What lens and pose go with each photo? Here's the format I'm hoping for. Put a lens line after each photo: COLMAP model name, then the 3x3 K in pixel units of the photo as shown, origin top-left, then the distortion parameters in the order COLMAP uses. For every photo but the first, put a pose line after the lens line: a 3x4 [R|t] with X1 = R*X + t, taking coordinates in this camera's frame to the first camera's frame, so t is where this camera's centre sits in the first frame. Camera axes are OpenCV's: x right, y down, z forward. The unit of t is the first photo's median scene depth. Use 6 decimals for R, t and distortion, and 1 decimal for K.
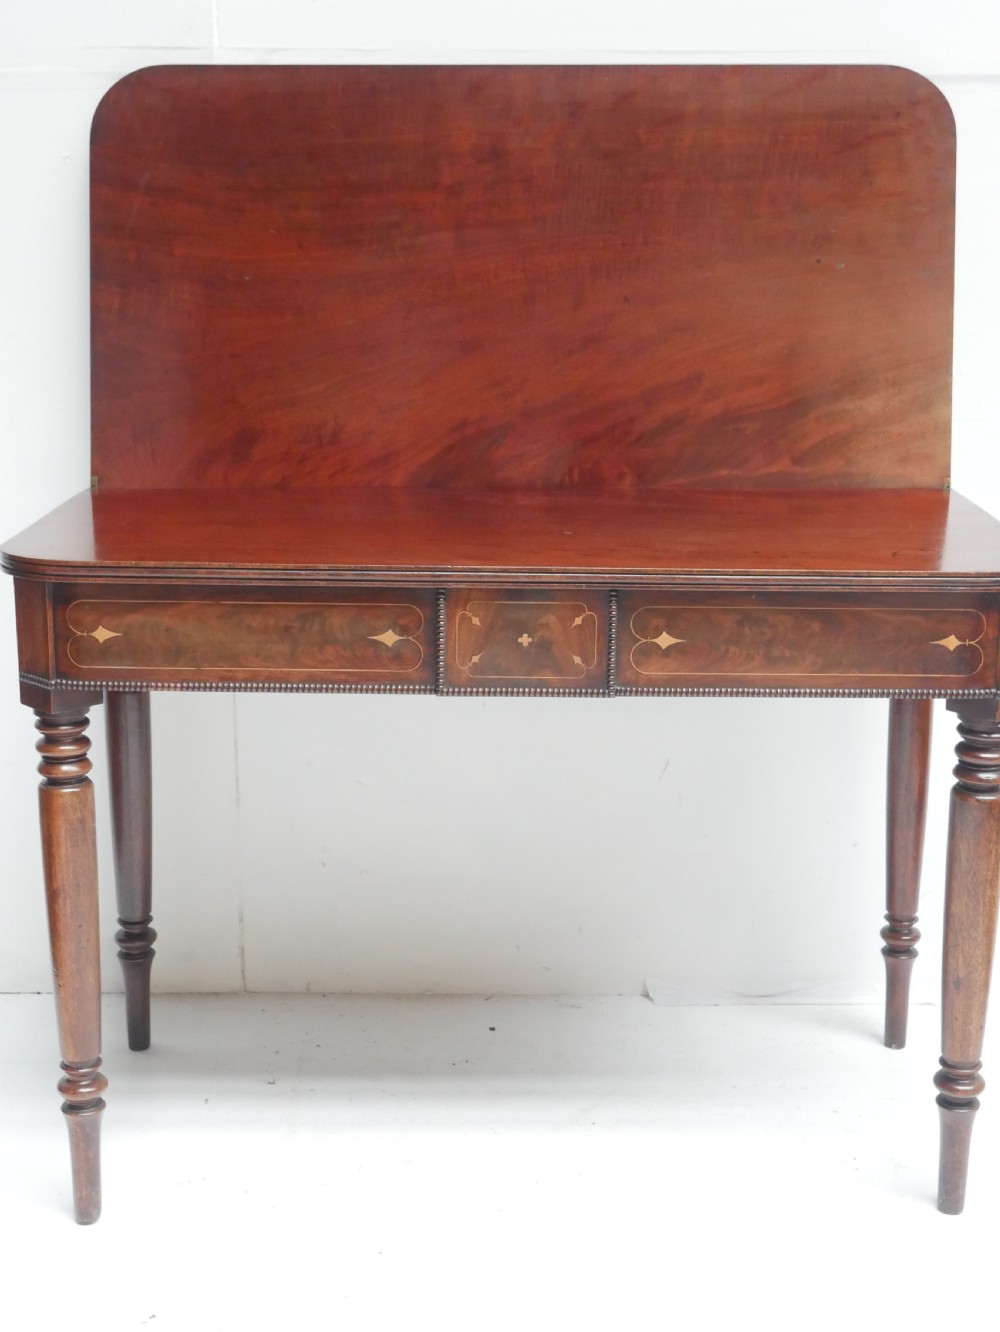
lens RADIAL K [[1827.1, 0, 511.7], [0, 1827.1, 686.3], [0, 0, 1]] dist [0.018170, 0.013507]
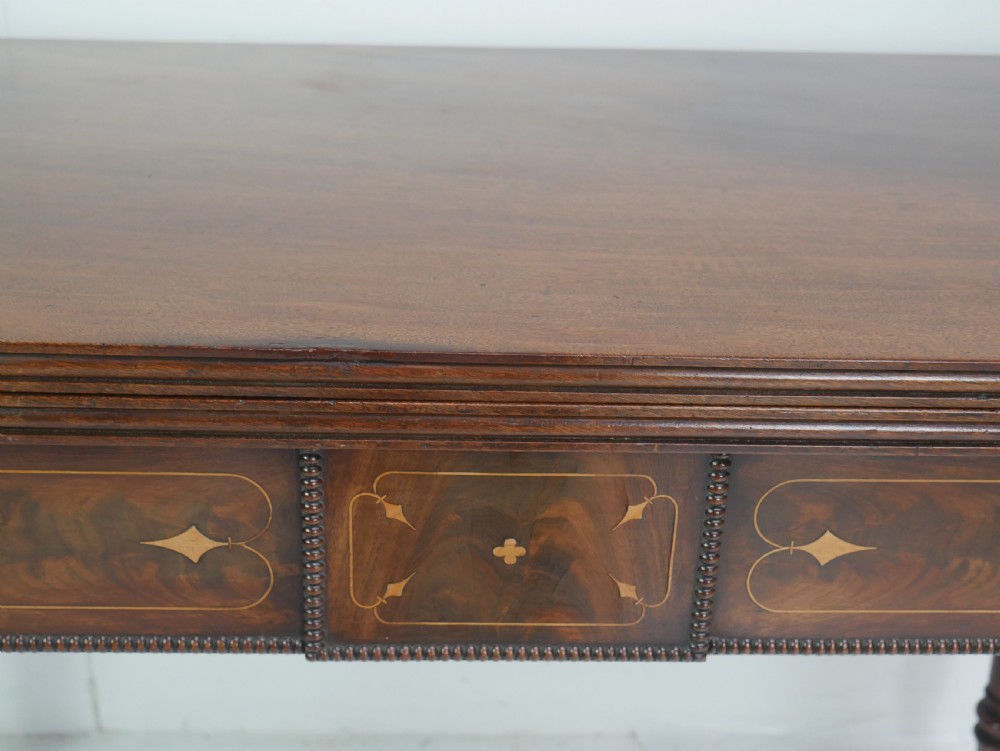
lens RADIAL K [[1371.7, 0, 500.0], [0, 1371.7, 375.5], [0, 0, 1]] dist [0.018170, 0.013507]
pose [[0.999171, 0.005310, 0.040362, -0.008108], [-0.012948, 0.981424, 0.191412, -0.127204], [-0.038596, -0.191776, 0.980680, 0.686111]]
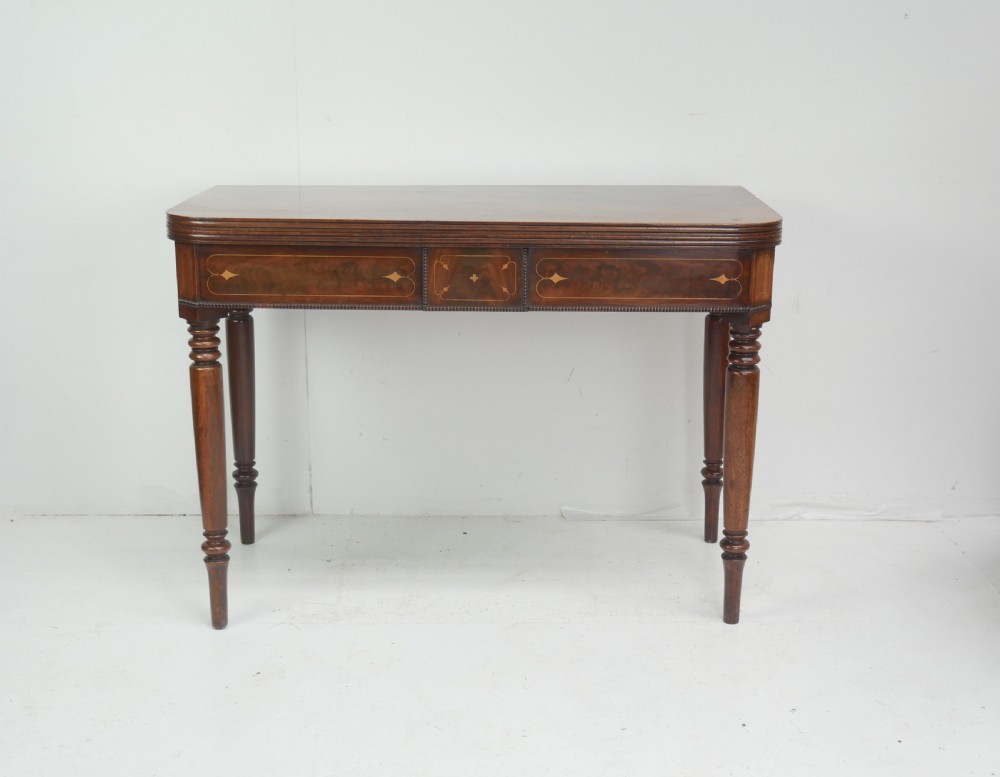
lens RADIAL K [[1307.5, 0, 516.6], [0, 1307.5, 387.8], [0, 0, 1]] dist [0.011428, -0.008701]
pose [[0.999965, -0.001779, 0.008170, 0.036595], [0.001700, 0.999952, 0.009625, 0.065588], [-0.008187, -0.009611, 0.999920, -0.226568]]
